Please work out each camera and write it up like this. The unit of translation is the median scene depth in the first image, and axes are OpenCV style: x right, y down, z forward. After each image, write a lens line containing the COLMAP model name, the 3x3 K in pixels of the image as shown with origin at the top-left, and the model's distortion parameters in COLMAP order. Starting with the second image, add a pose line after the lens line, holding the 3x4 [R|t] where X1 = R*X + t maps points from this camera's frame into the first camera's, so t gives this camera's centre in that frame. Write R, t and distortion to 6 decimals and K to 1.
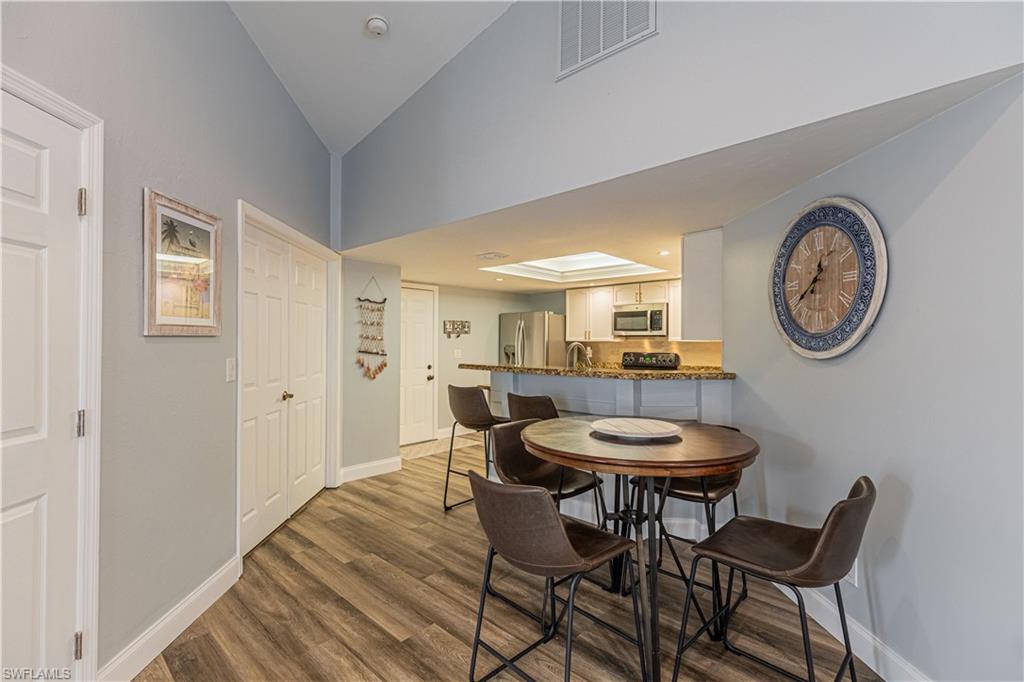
lens RADIAL K [[456.8, 0, 522.8], [0, 456.8, 340.9], [0, 0, 1]] dist [0.007473, -0.000735]
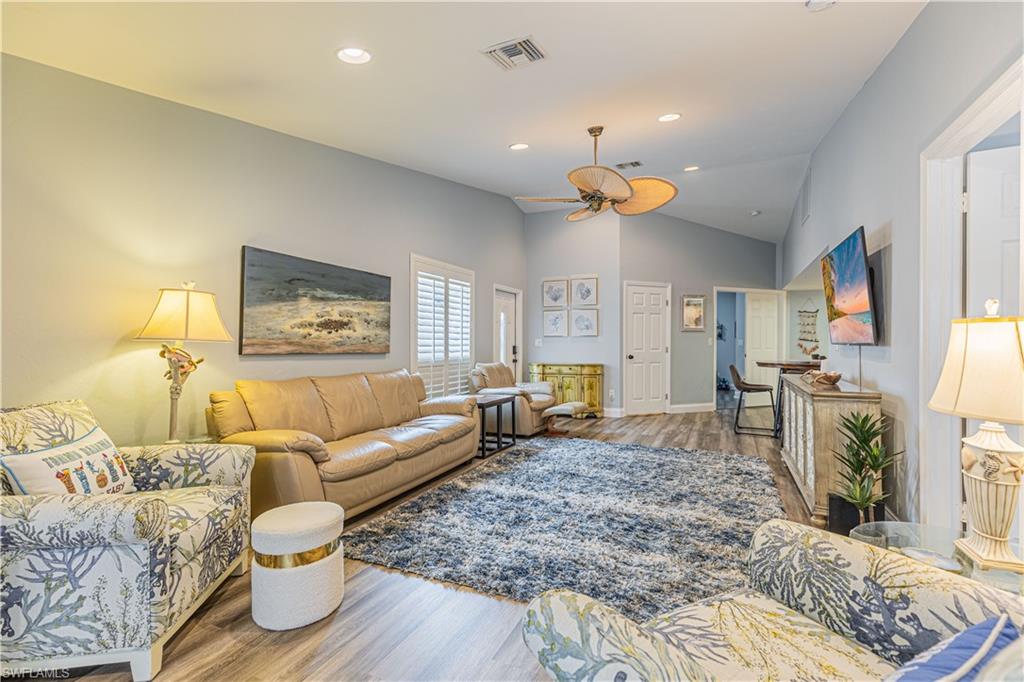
lens RADIAL K [[456.8, 0, 515.4], [0, 456.8, 338.4], [0, 0, 1]] dist [0.007473, -0.000735]
pose [[0.303647, -0.007844, -0.952752, 2.068299], [-0.002846, 0.999954, -0.009140, 0.075304], [0.952780, 0.005487, 0.303611, -1.304102]]
